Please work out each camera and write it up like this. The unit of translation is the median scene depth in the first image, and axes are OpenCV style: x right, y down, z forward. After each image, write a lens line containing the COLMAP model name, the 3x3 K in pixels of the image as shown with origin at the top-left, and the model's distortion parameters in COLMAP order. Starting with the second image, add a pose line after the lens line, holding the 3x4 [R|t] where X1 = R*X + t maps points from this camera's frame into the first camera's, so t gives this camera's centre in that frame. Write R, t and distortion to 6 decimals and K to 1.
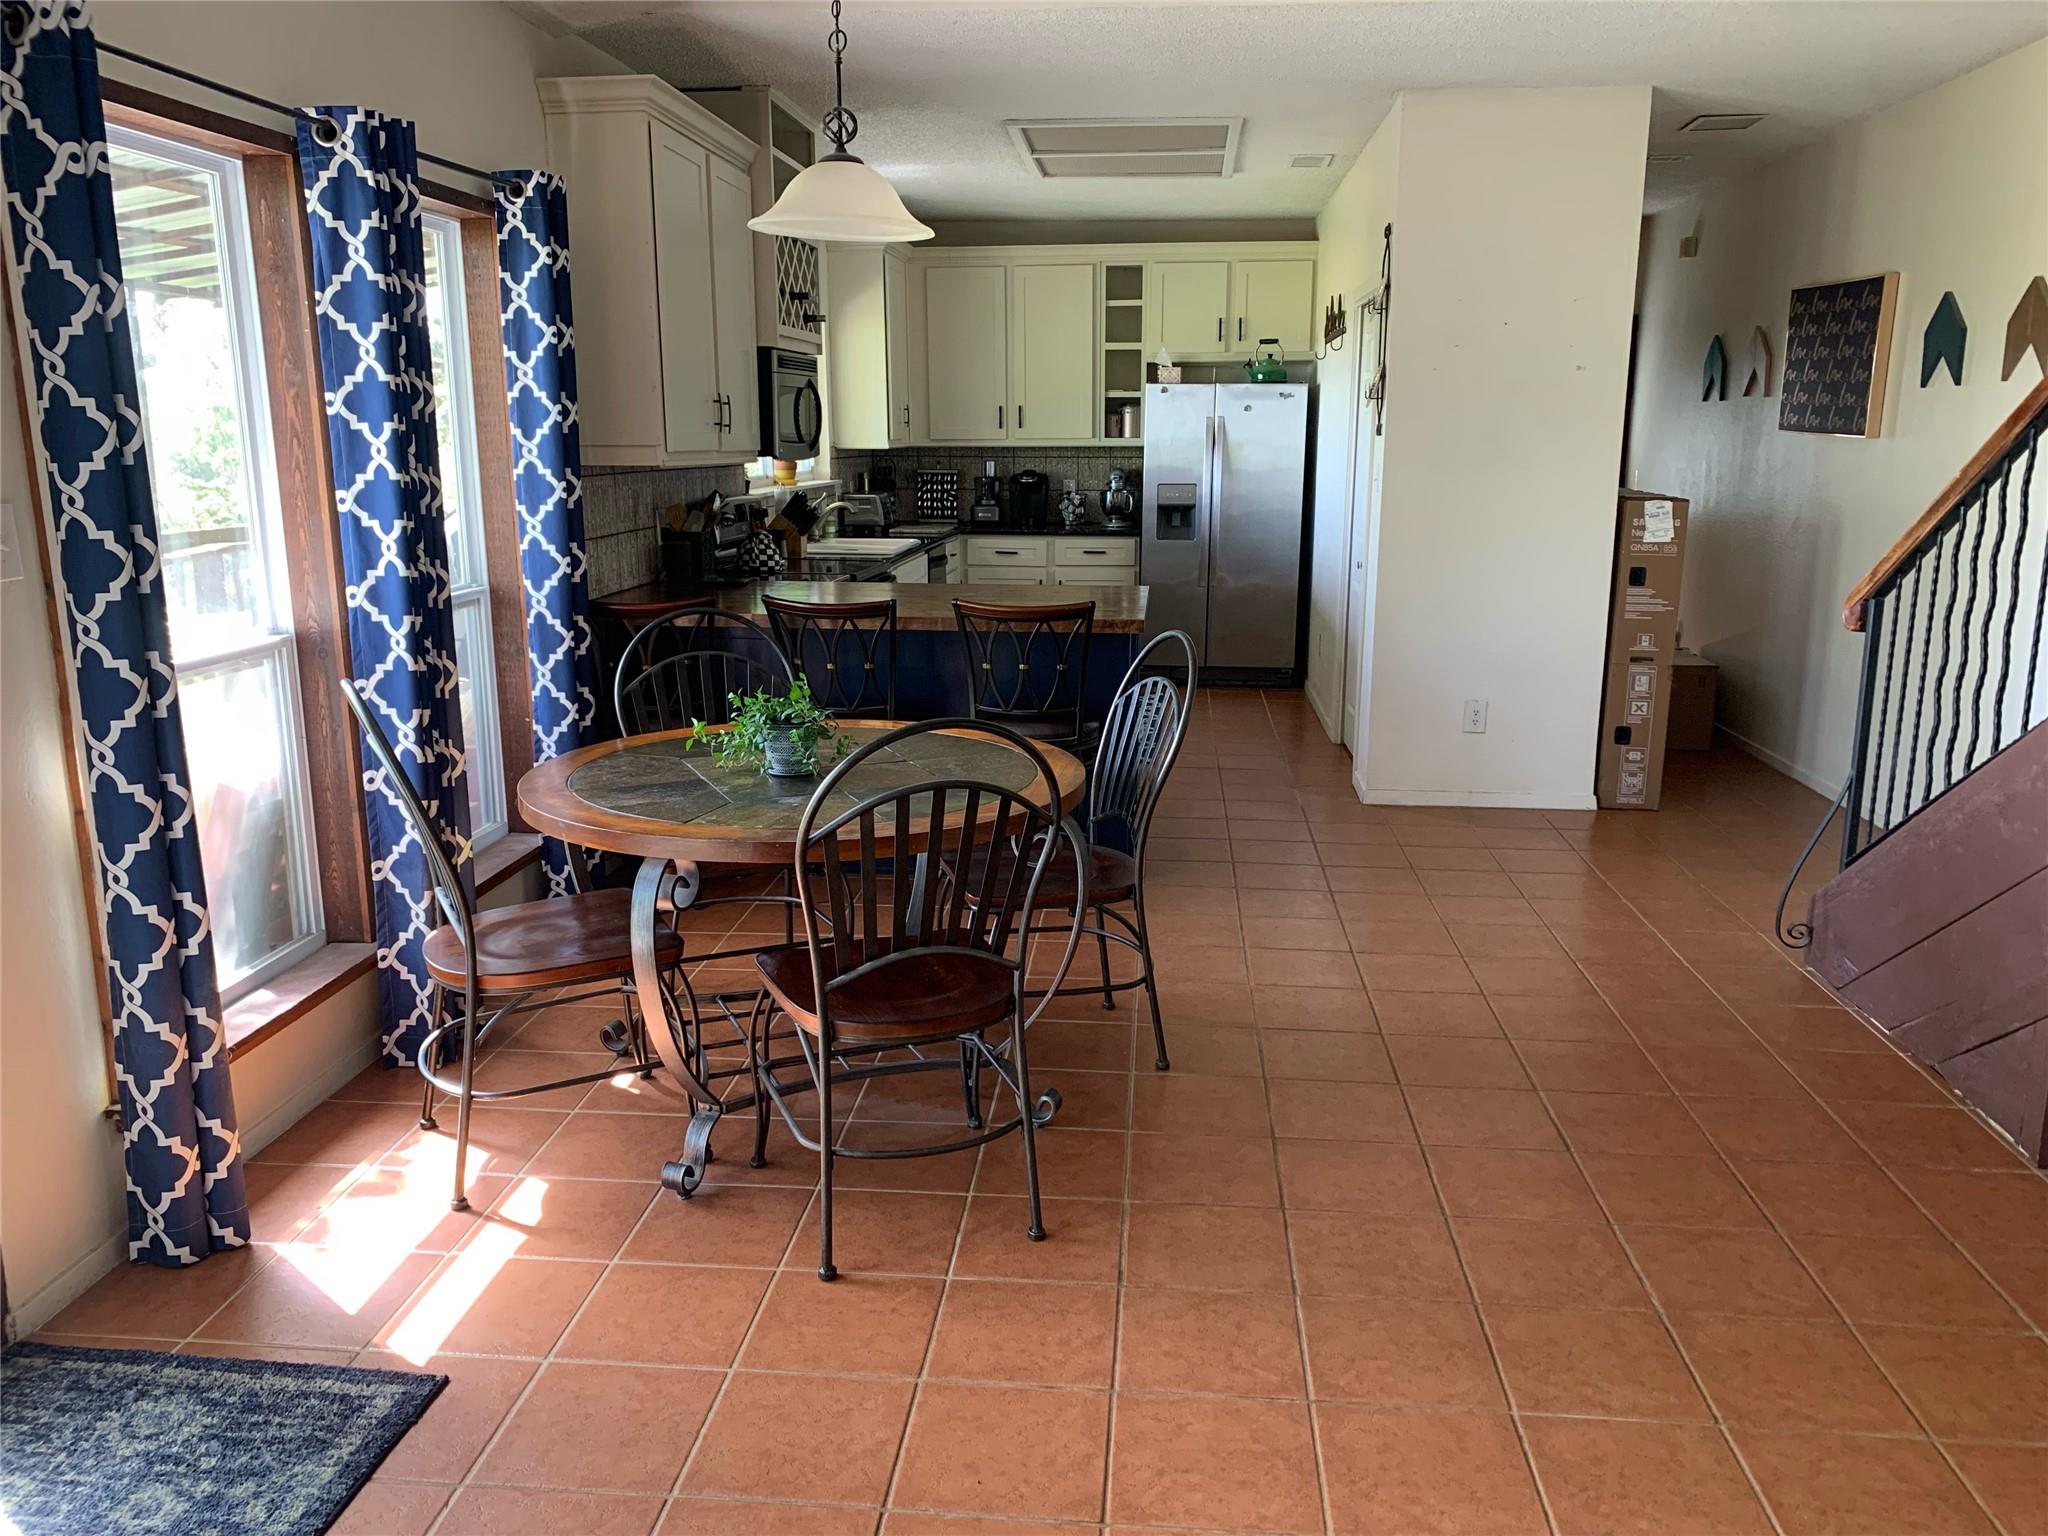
lens RADIAL K [[1525.1, 0, 1016.6], [0, 1525.1, 729.8], [0, 0, 1]] dist [0.040505, -0.052402]
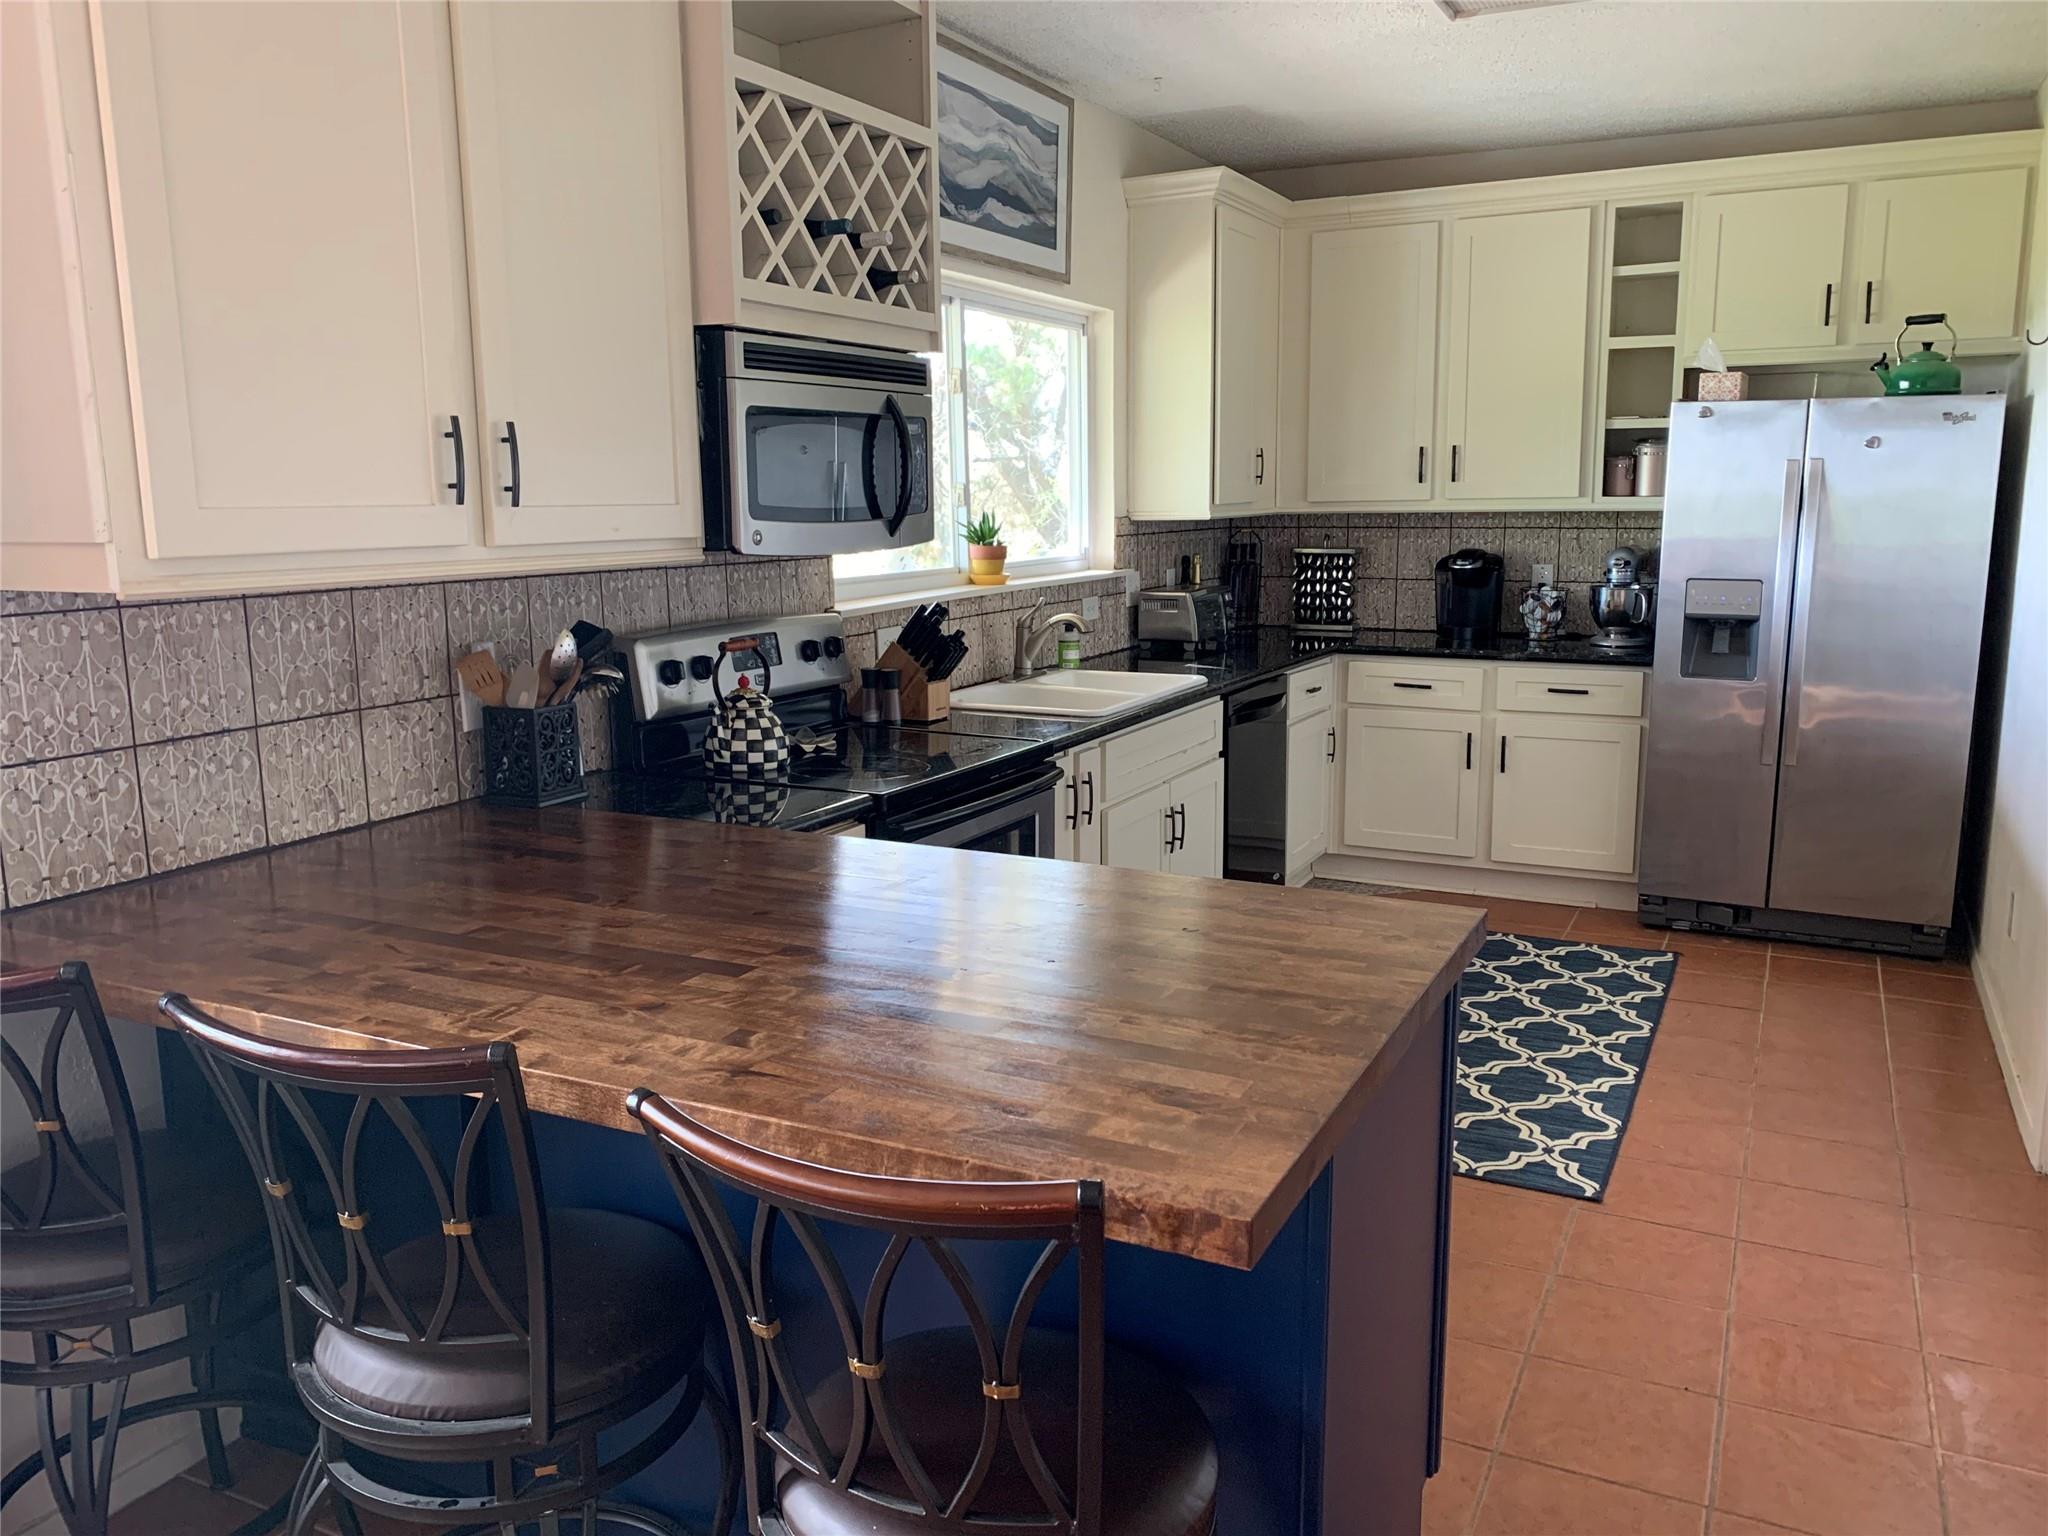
lens RADIAL K [[1525.1, 0, 1016.6], [0, 1525.1, 729.8], [0, 0, 1]] dist [0.040505, -0.052402]
pose [[0.930520, 0.048659, -0.362994, 0.068403], [-0.061381, 0.997836, -0.023589, -0.074454], [0.361060, 0.044231, 0.931493, 0.374459]]
